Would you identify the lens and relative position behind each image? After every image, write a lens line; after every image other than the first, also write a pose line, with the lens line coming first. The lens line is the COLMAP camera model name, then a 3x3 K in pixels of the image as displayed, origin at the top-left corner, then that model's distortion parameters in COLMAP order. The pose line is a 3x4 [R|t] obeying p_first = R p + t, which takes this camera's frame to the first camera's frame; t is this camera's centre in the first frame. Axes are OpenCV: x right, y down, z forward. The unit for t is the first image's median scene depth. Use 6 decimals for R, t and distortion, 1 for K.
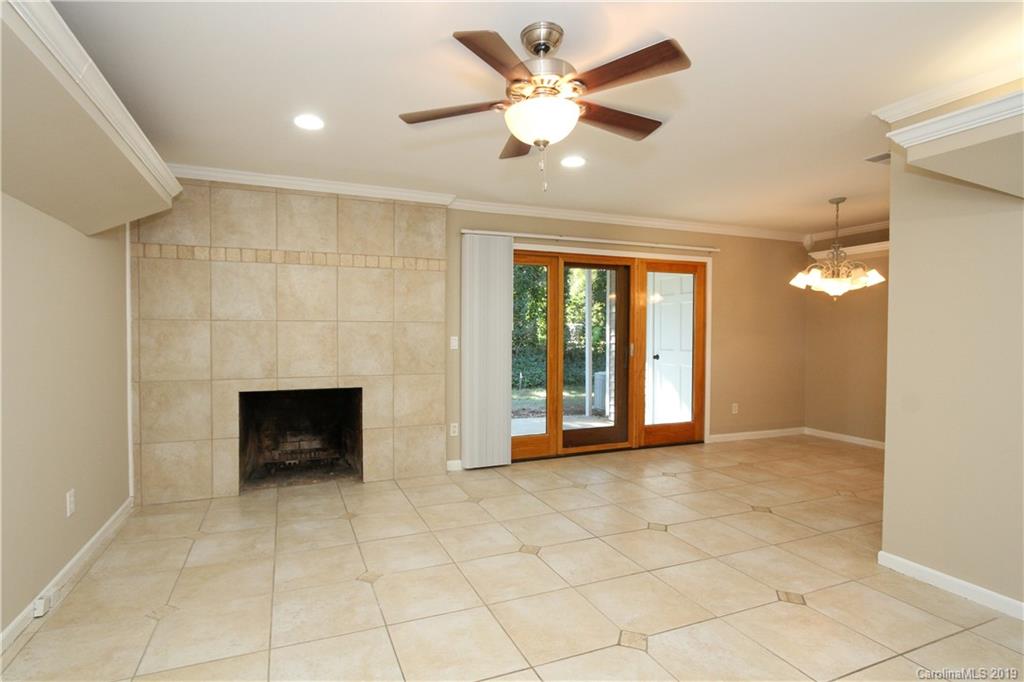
lens RADIAL K [[487.7, 0, 467.5], [0, 487.7, 341.5], [0, 0, 1]] dist [-0.020523, 0.003962]
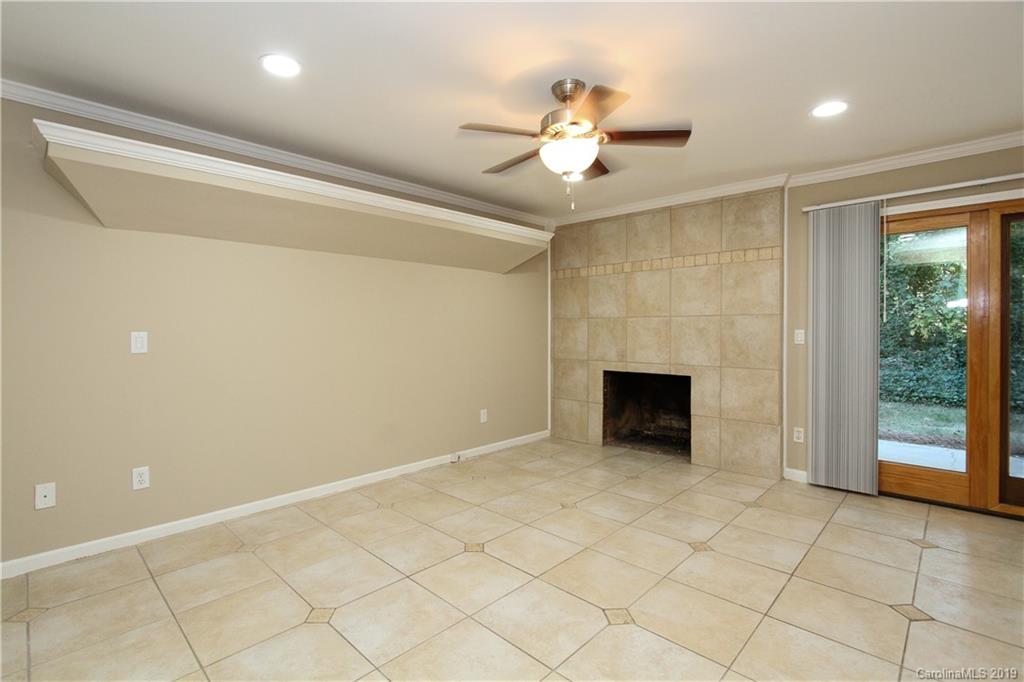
lens RADIAL K [[487.7, 0, 510.3], [0, 487.7, 332.6], [0, 0, 1]] dist [-0.020523, 0.003962]
pose [[0.421557, 0.005112, -0.906787, 0.622697], [-0.012360, 0.999924, -0.000109, 0.001527], [0.906717, 0.011254, 0.421588, 0.174681]]
